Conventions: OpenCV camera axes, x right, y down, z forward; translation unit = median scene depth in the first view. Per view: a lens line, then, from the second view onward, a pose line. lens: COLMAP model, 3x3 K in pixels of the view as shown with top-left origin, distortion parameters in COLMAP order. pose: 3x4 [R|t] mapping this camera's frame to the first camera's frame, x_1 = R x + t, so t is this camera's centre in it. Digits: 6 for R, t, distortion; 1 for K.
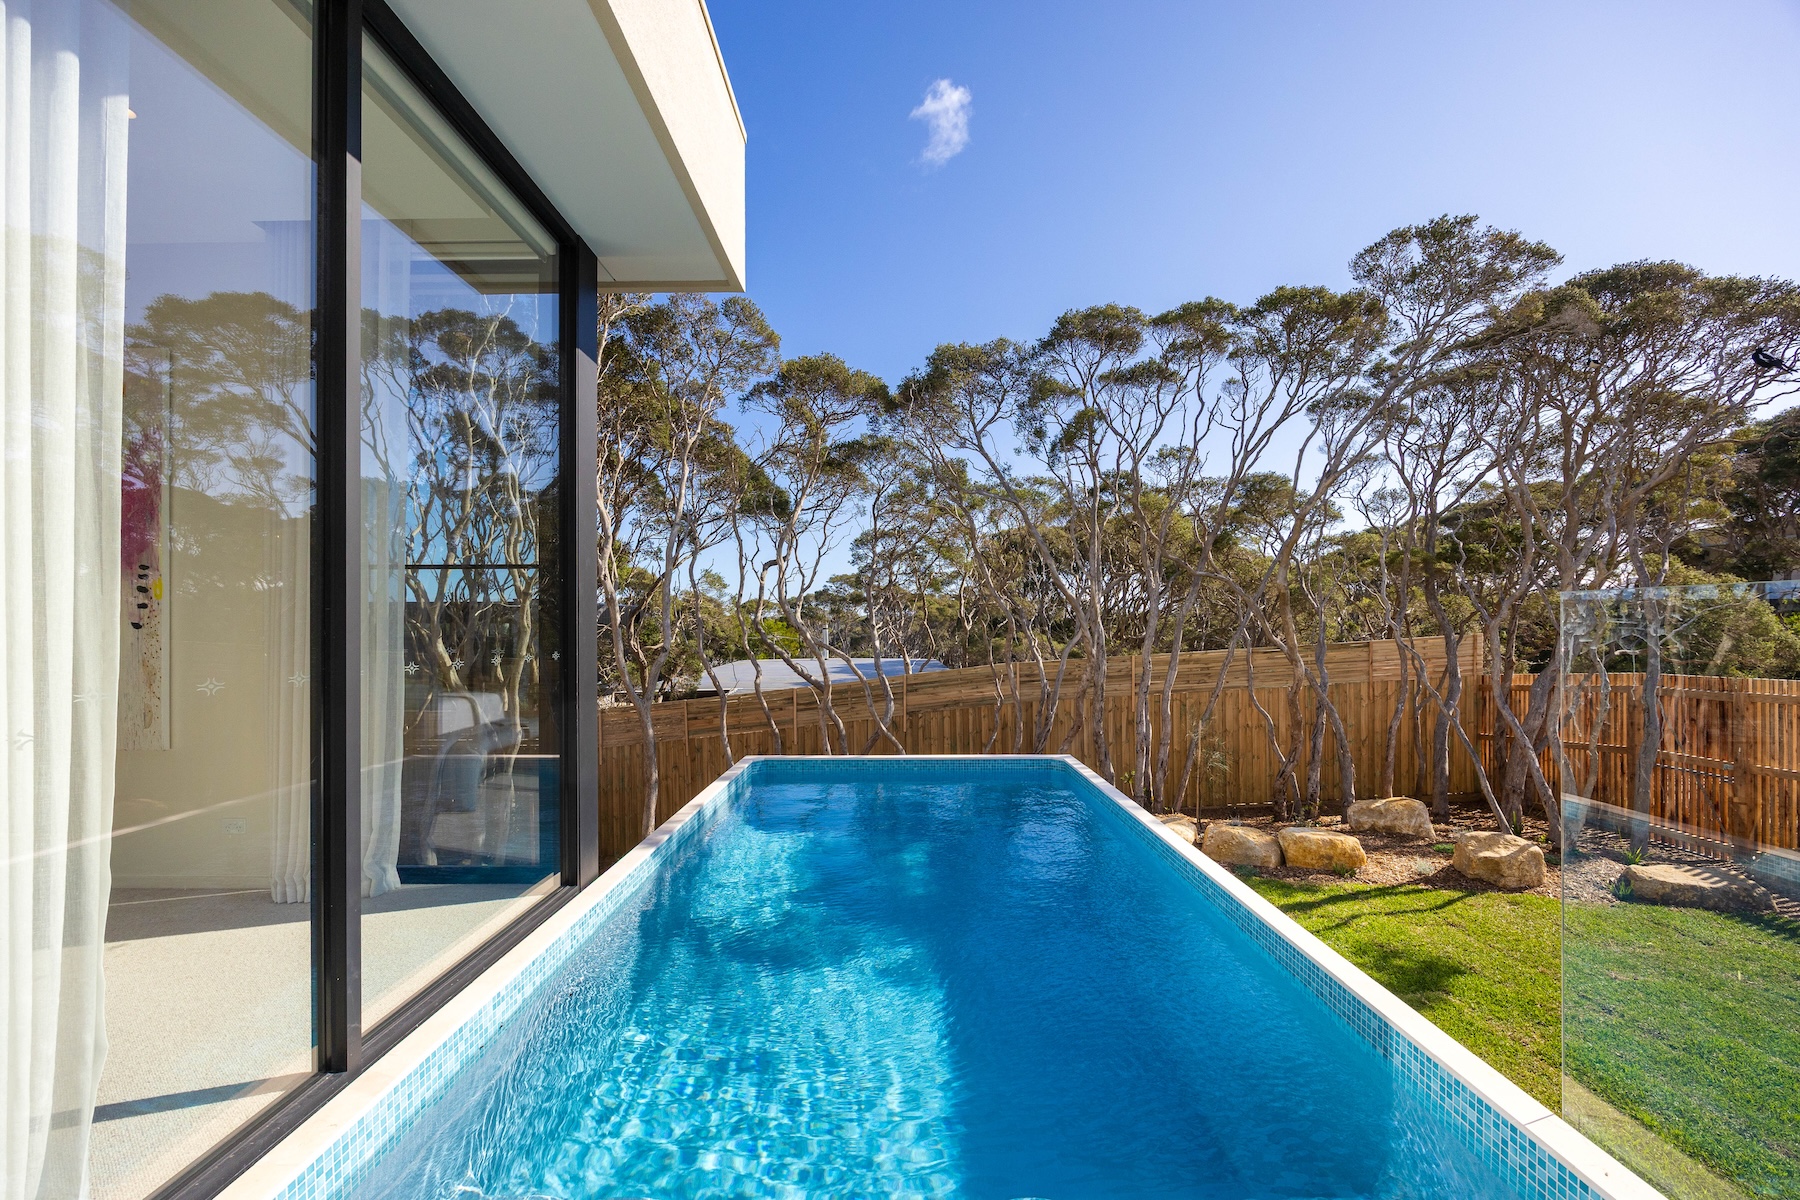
lens RADIAL K [[715.4, 0, 892.2], [0, 715.4, 614.6], [0, 0, 1]] dist [-0.001084, -0.000421]
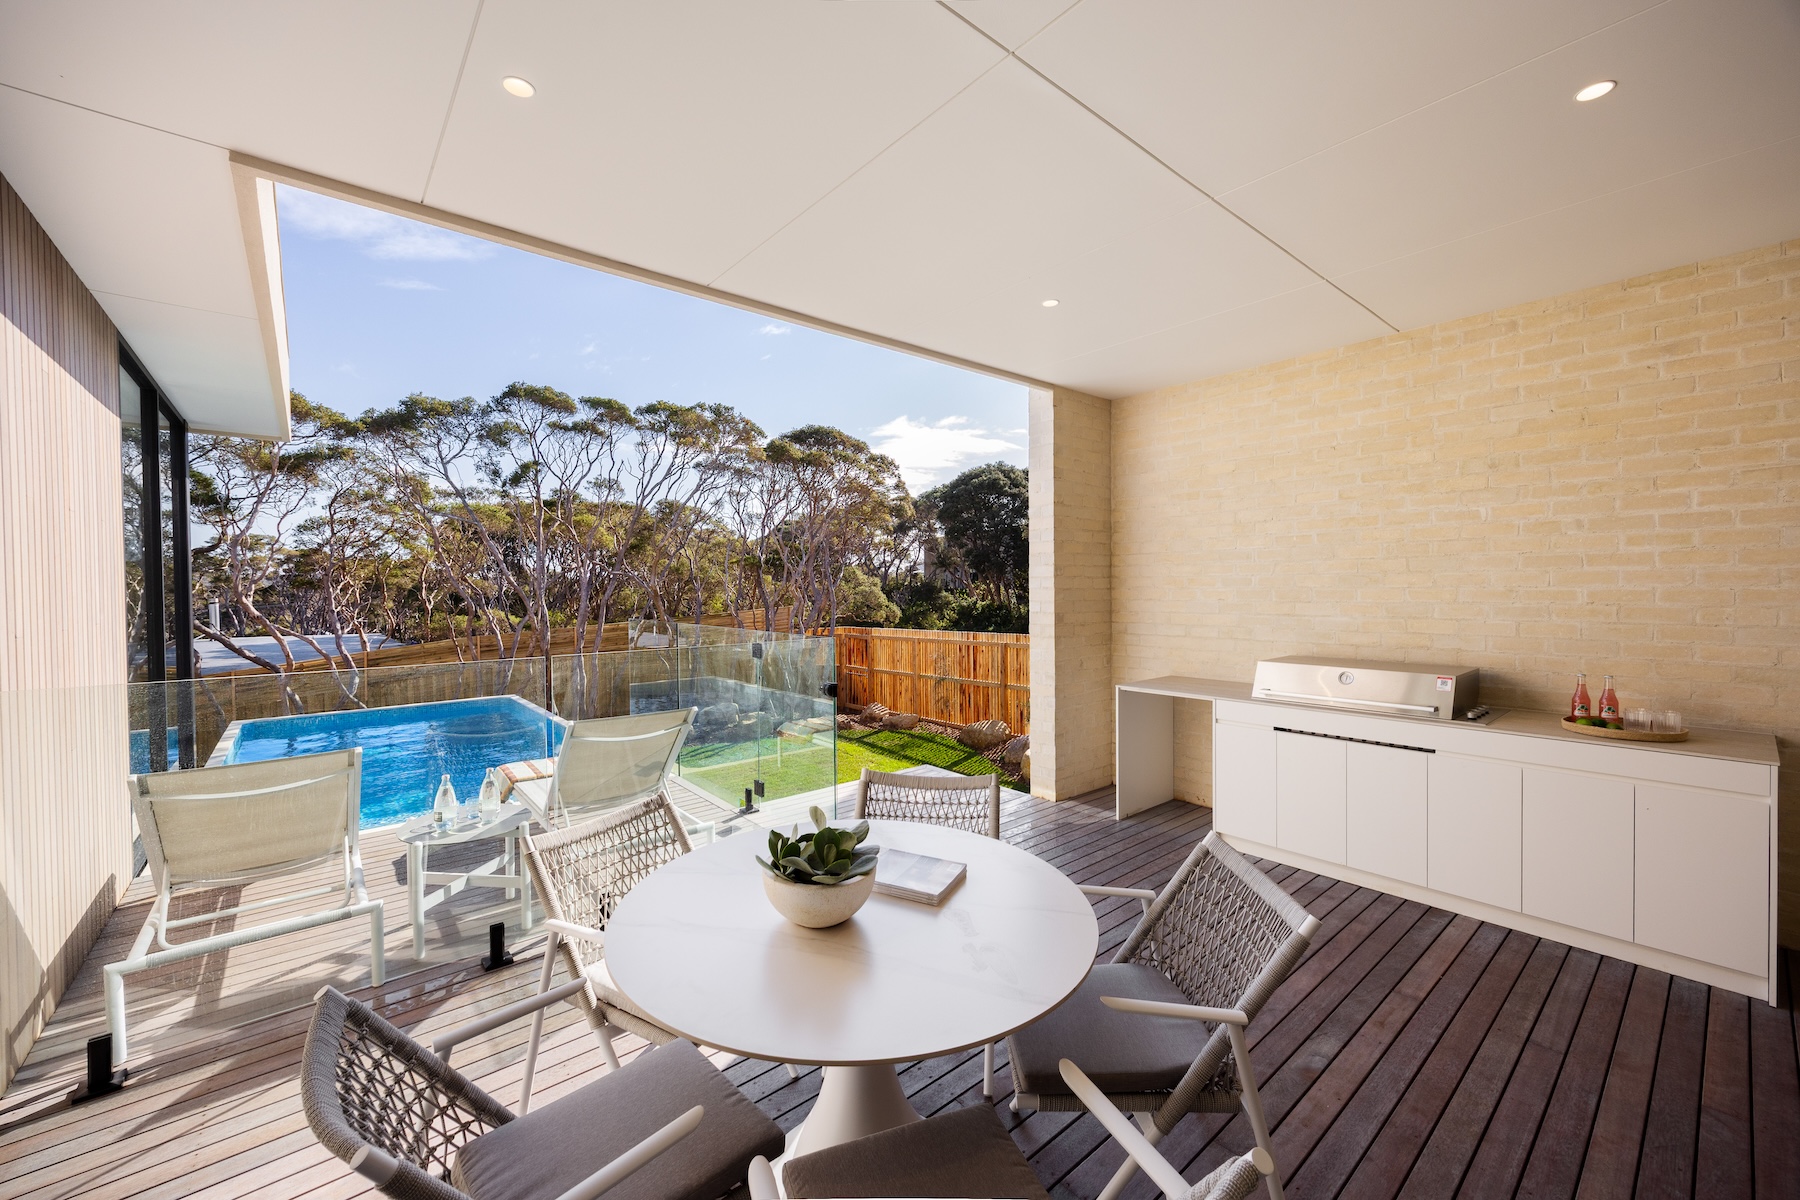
lens RADIAL K [[739.8, 0, 900.0], [0, 739.8, 600.0], [0, 0, 1]] dist [0.030916, -0.000084]
pose [[0.775356, -0.011170, 0.631425, -0.089591], [-0.004625, 0.999716, 0.023364, -0.034480], [-0.631507, -0.021035, 0.775085, -0.552101]]
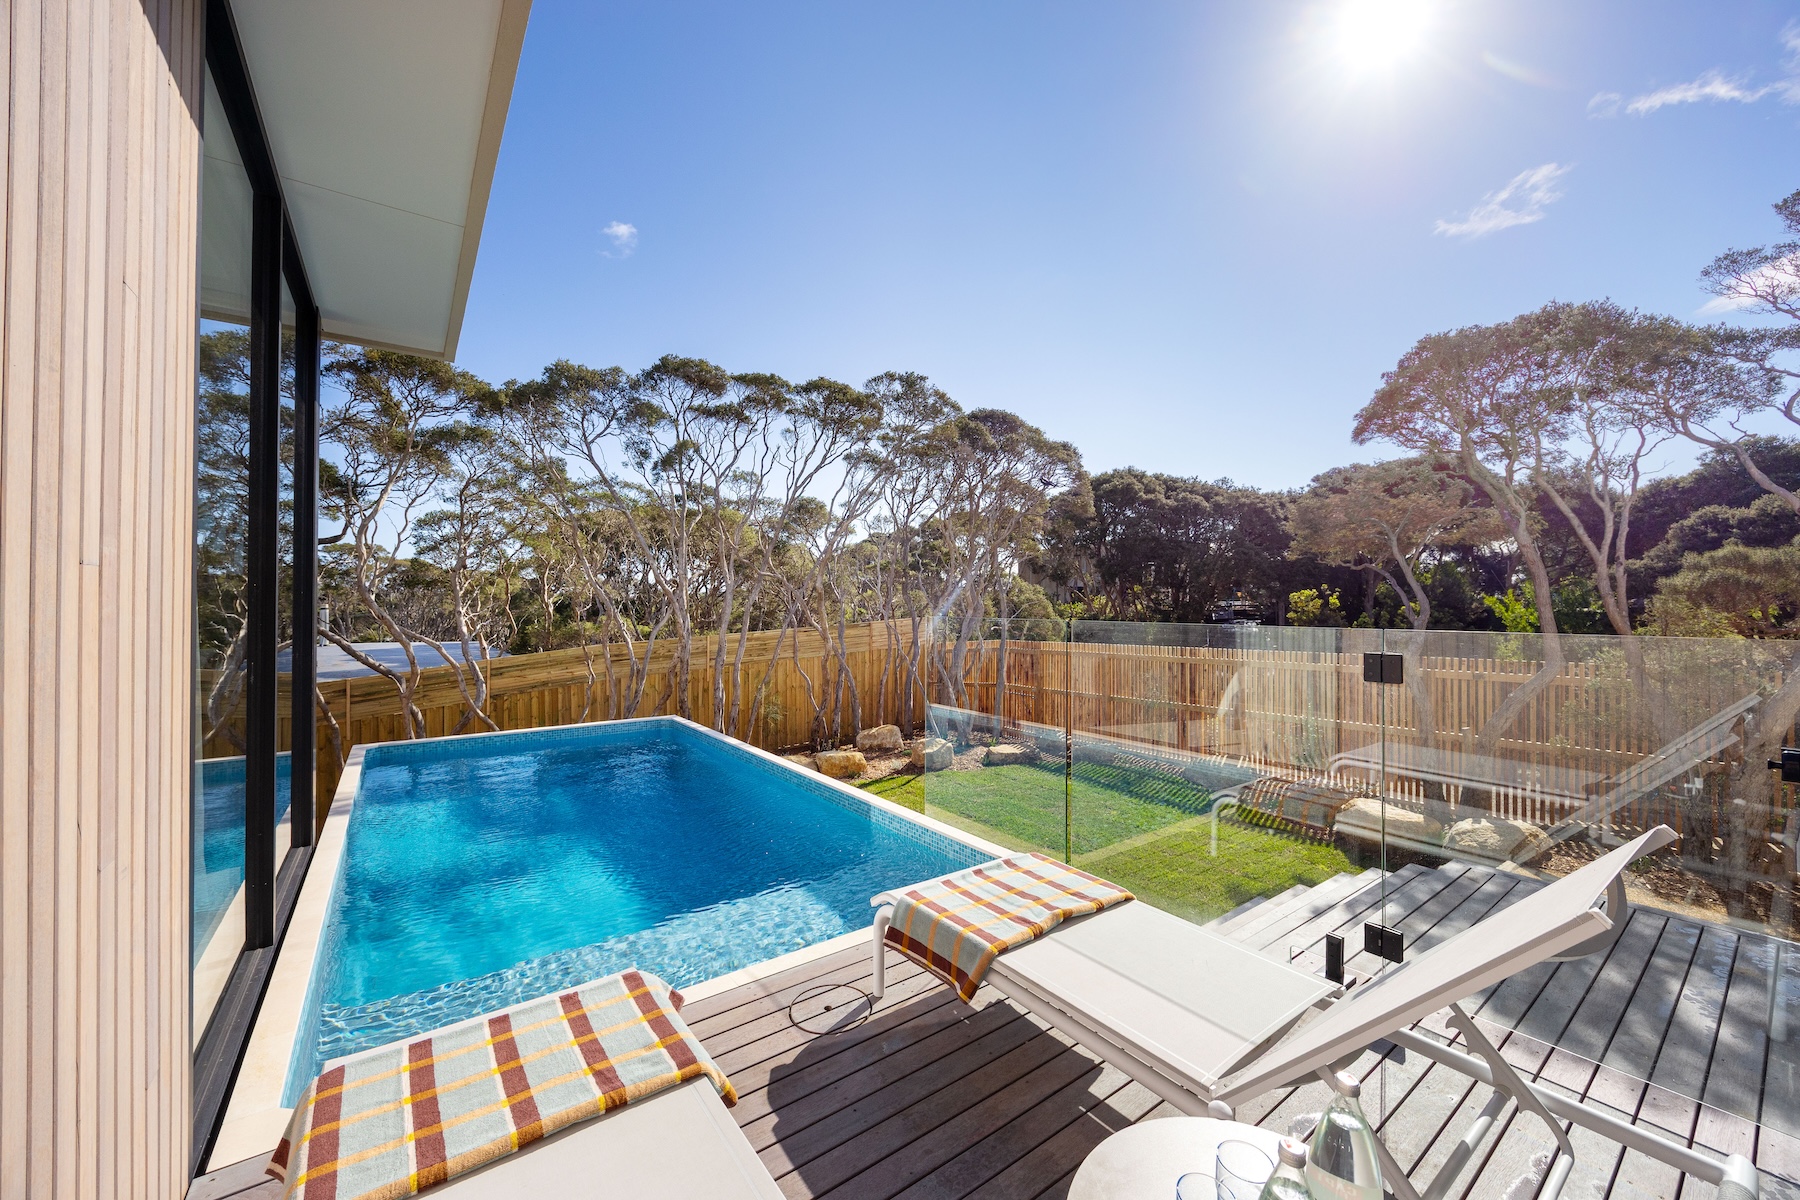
lens RADIAL K [[688.9, 0, 917.0], [0, 688.9, 600.1], [0, 0, 1]] dist [-0.000794, -0.000066]
pose [[0.792558, 0.010252, 0.609710, -0.118042], [-0.016373, 0.999856, 0.004471, -0.017014], [-0.609576, -0.013526, 0.792612, -0.175301]]
